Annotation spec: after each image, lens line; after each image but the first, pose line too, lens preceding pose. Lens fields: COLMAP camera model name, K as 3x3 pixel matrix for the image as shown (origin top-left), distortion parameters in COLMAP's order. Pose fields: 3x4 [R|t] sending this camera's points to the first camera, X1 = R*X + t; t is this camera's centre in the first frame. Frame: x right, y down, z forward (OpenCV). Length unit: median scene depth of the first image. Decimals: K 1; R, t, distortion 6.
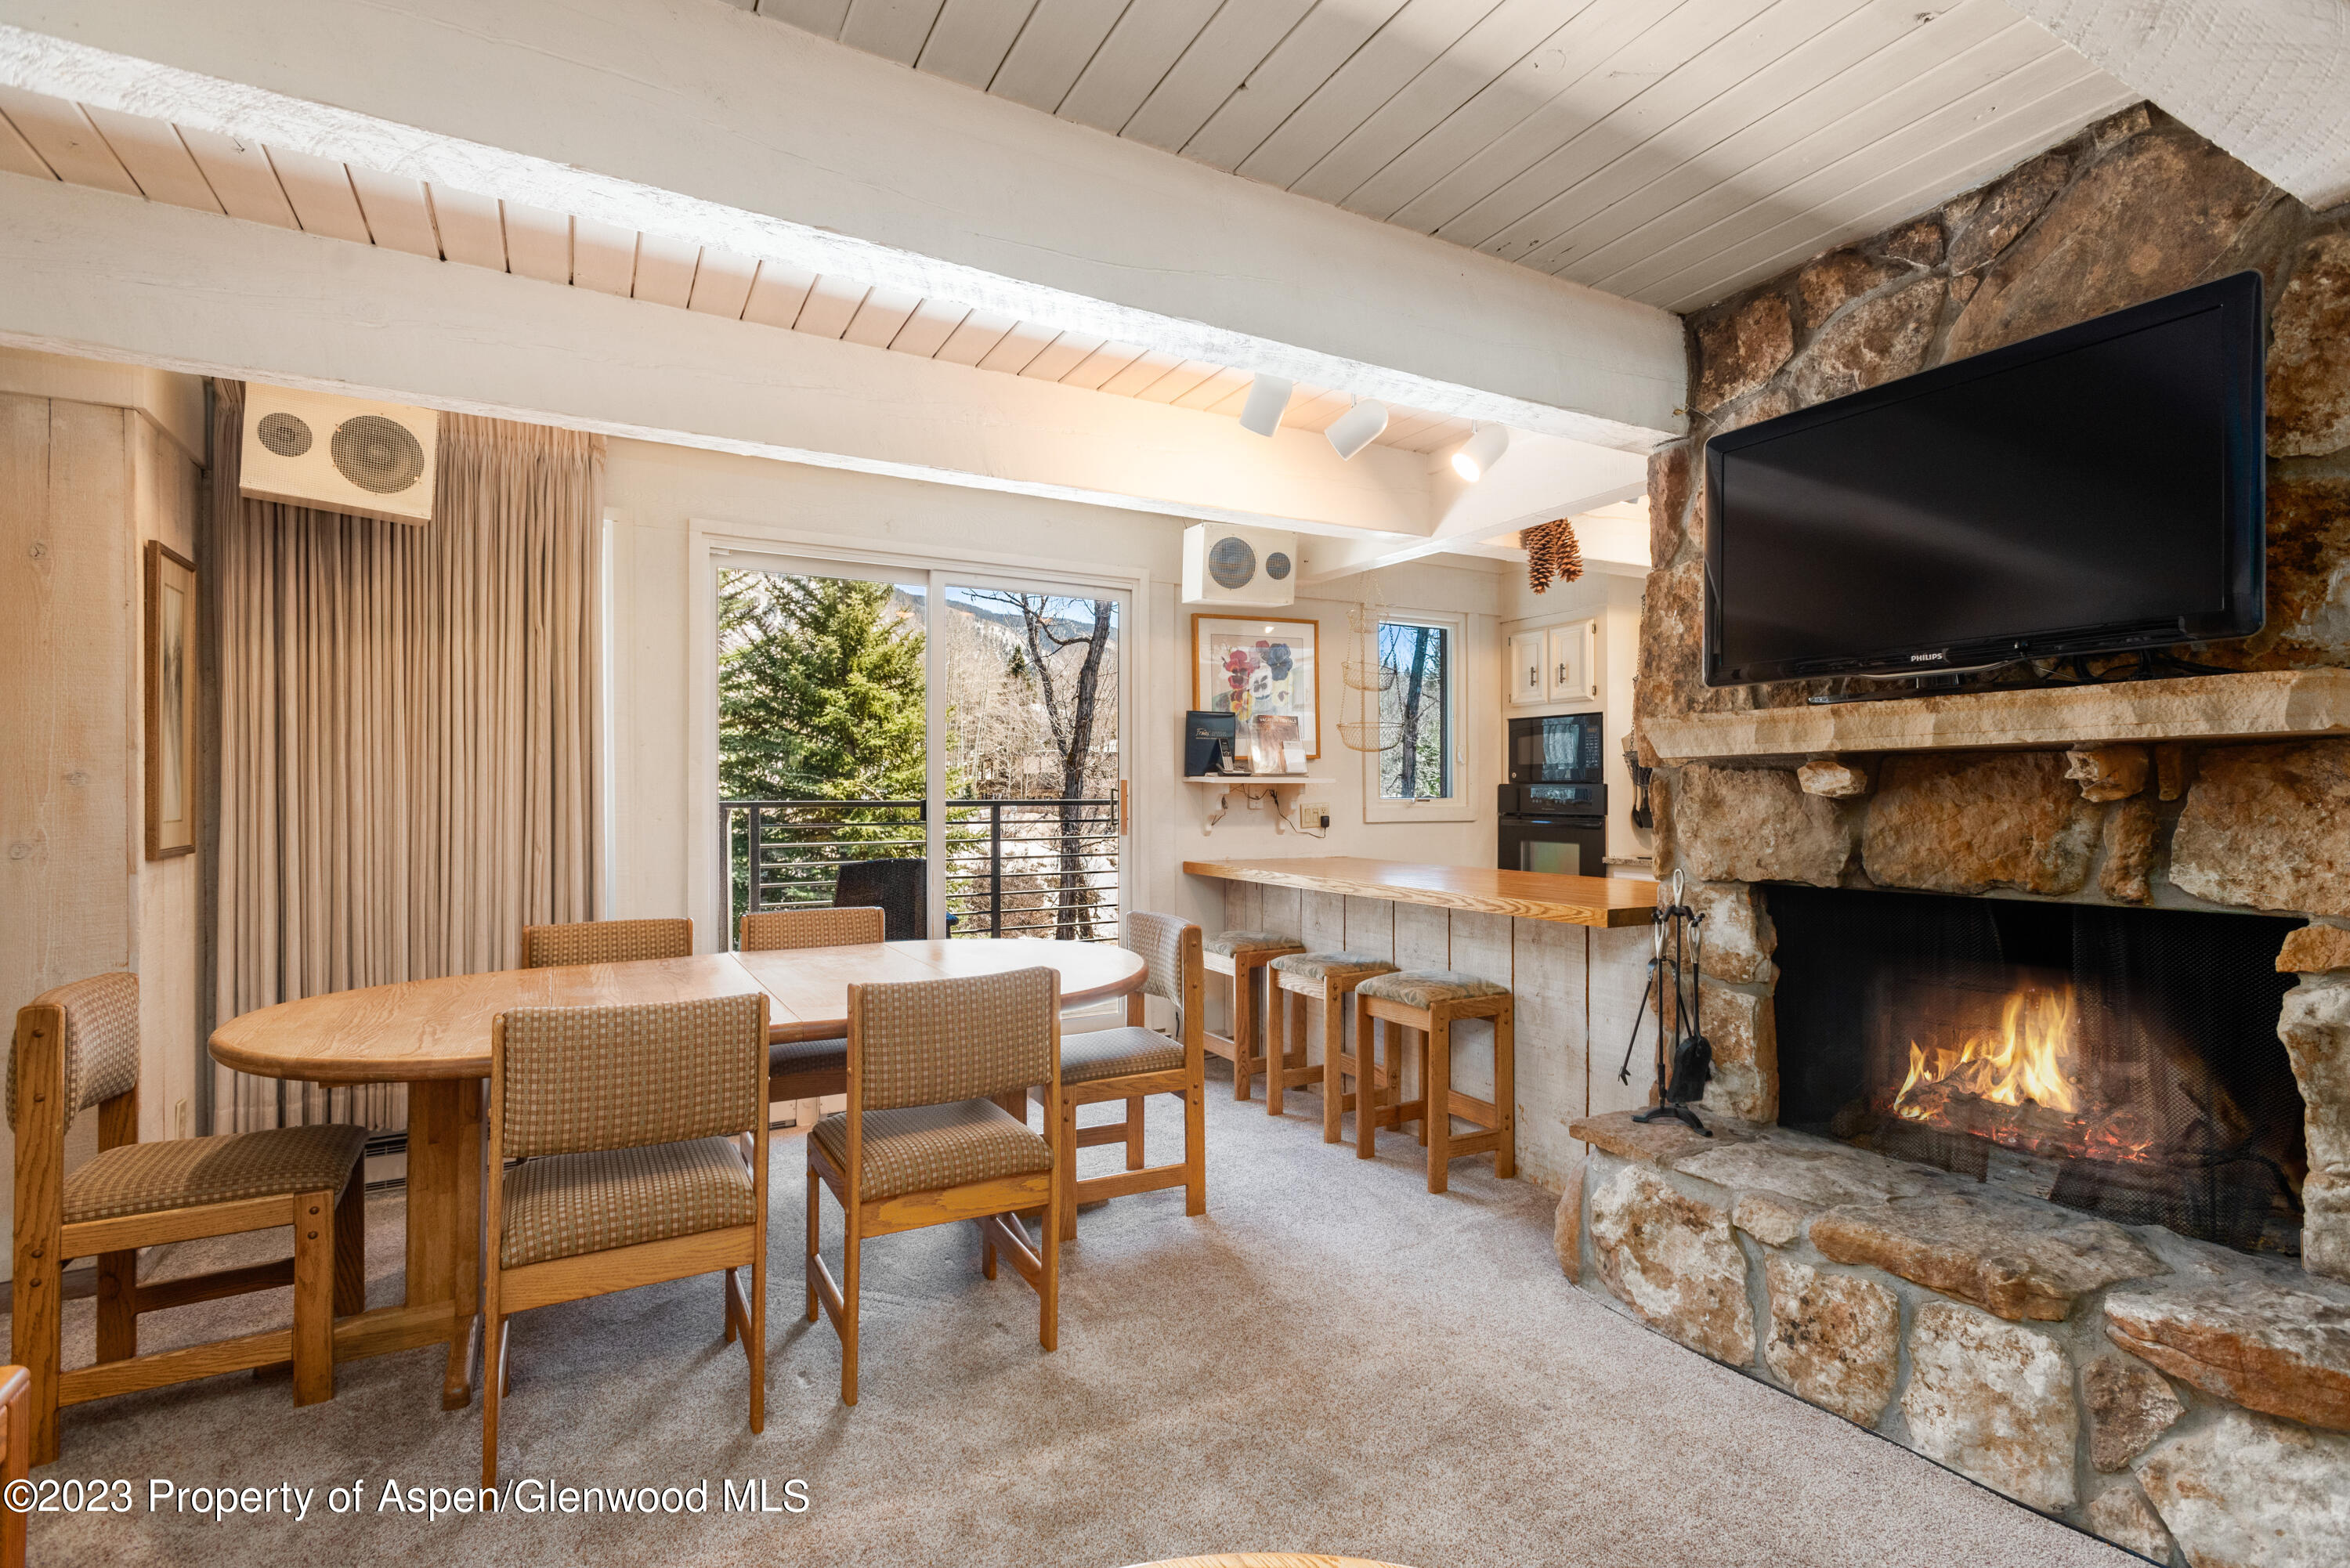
lens RADIAL K [[1122.2, 0, 1181.2], [0, 1122.2, 795.5], [0, 0, 1]] dist [0.019499, -0.005130]
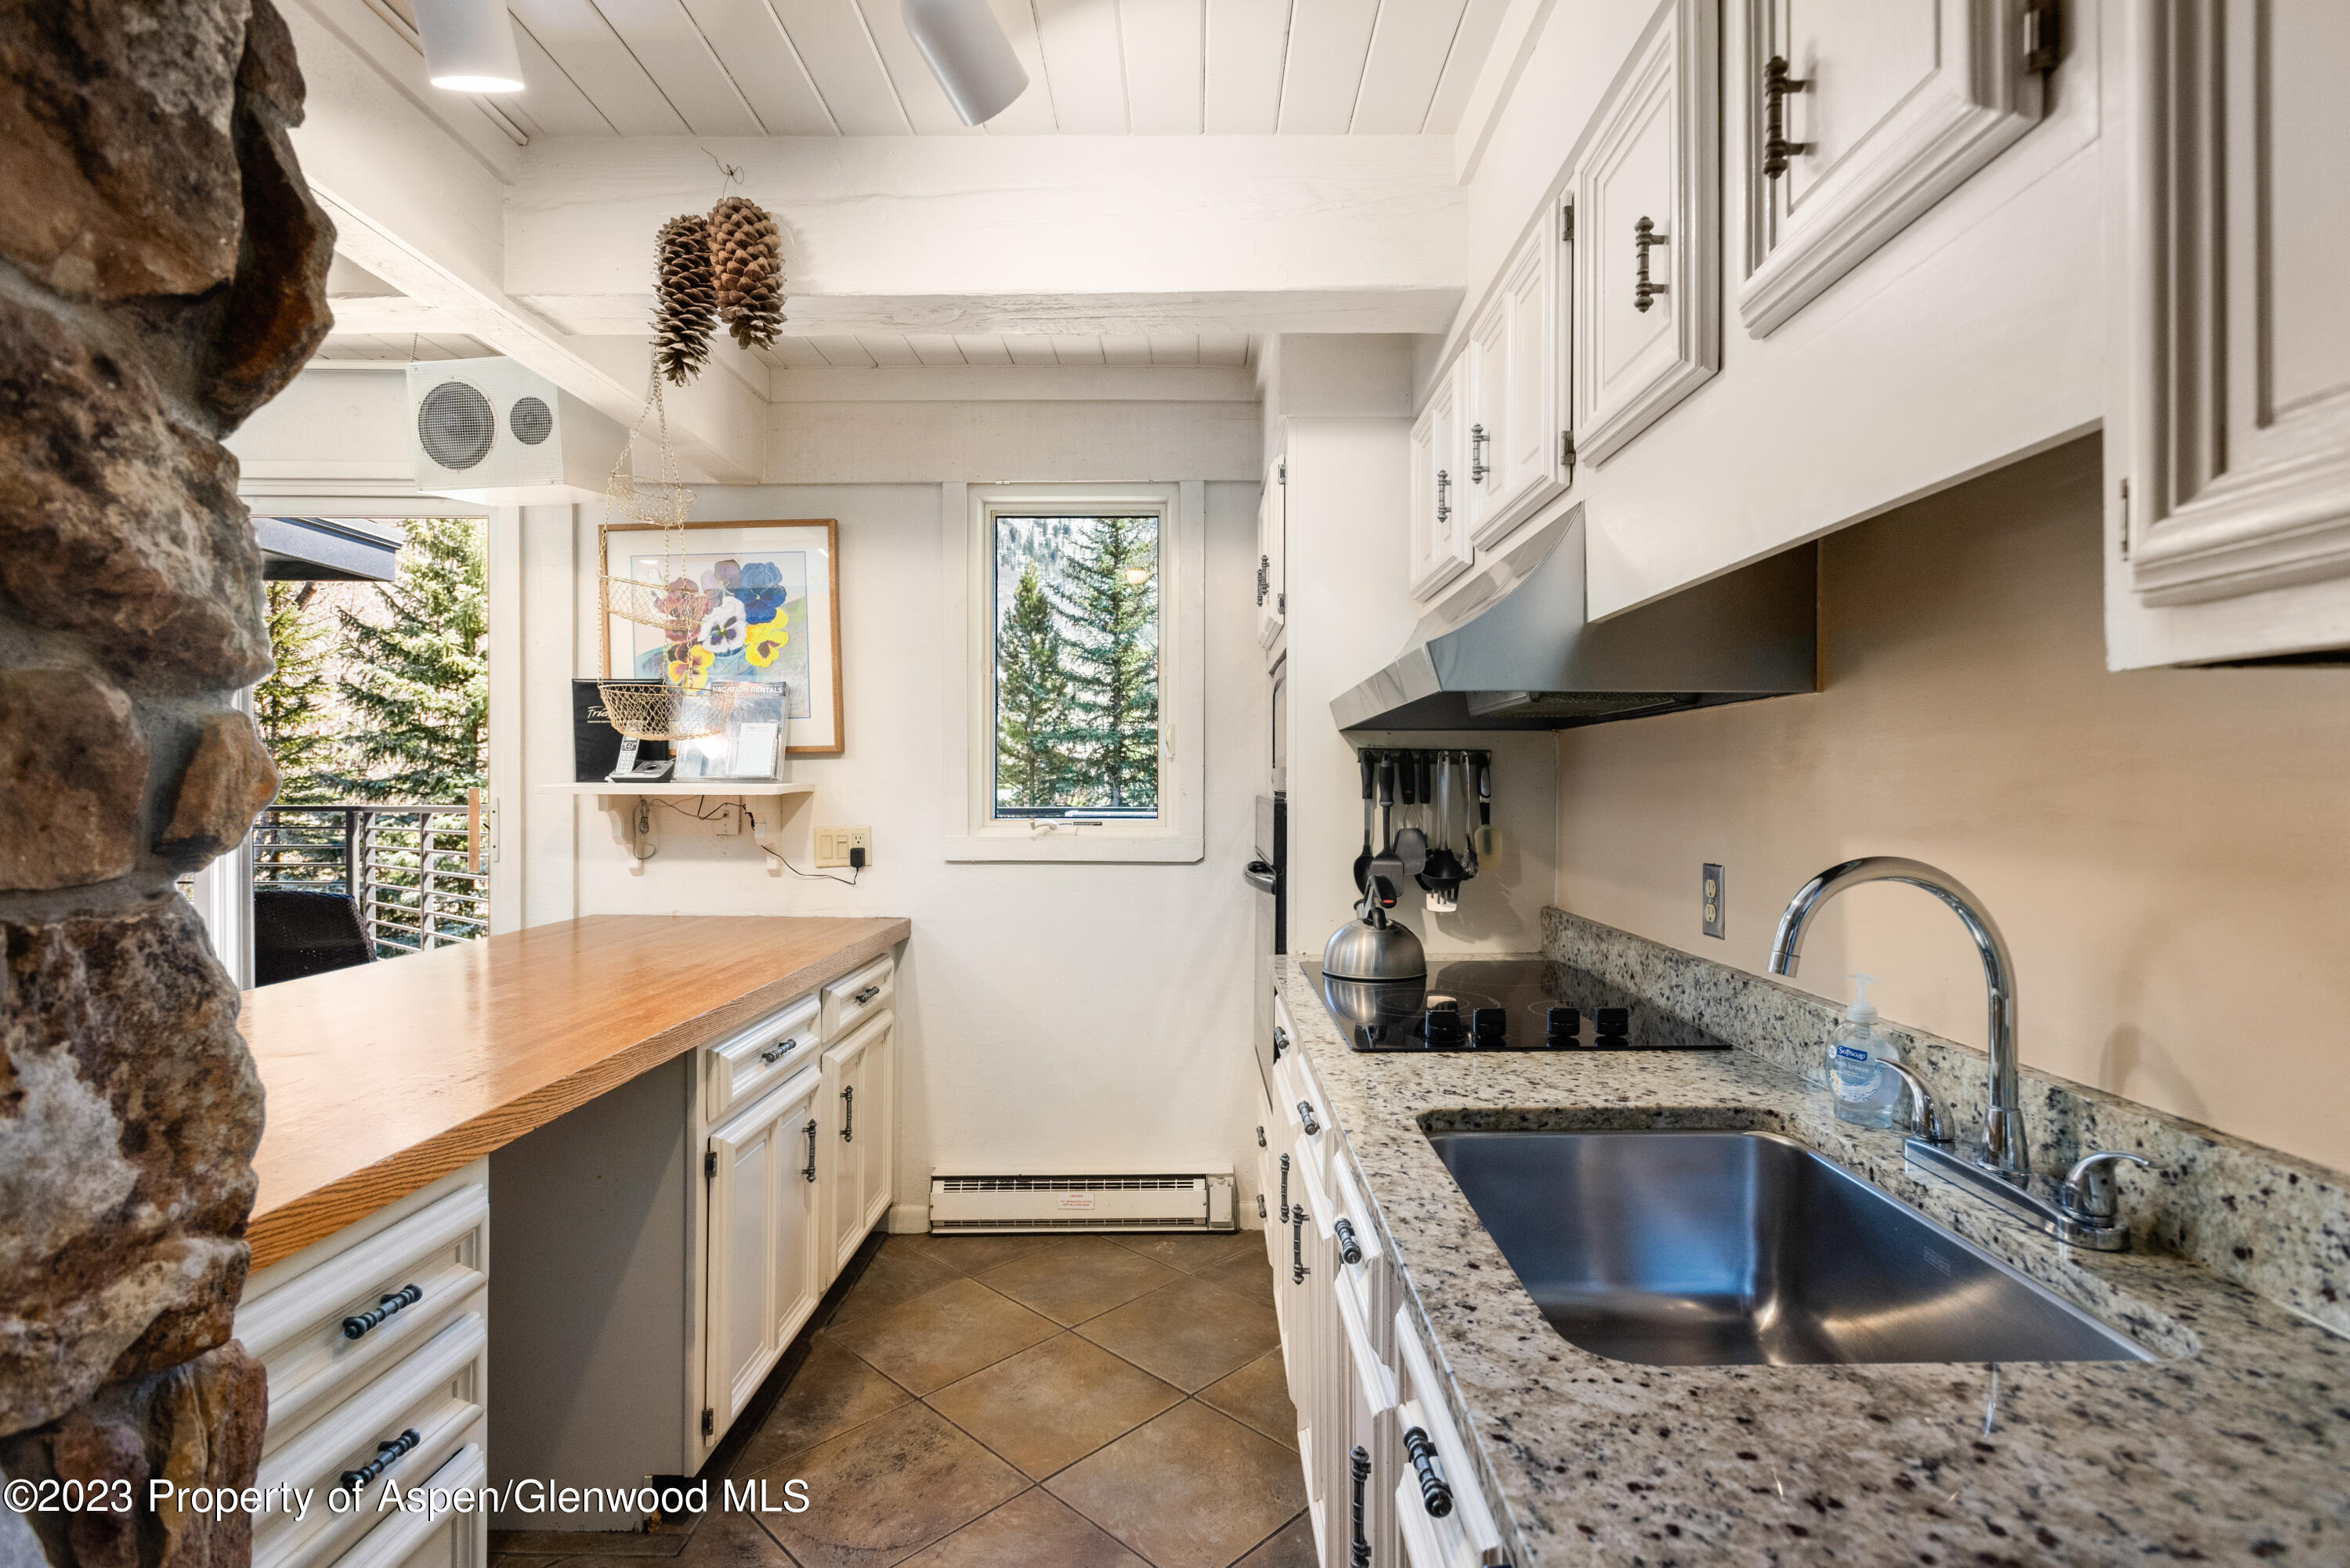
lens RADIAL K [[1128.8, 0, 1192.7], [0, 1128.8, 790.9], [0, 0, 1]] dist [-0.000047, -0.002224]
pose [[0.869958, 0.006259, -0.493086, 0.688213], [-0.003857, 0.999975, 0.005888, -0.019393], [0.493110, -0.003221, 0.869961, 0.680214]]
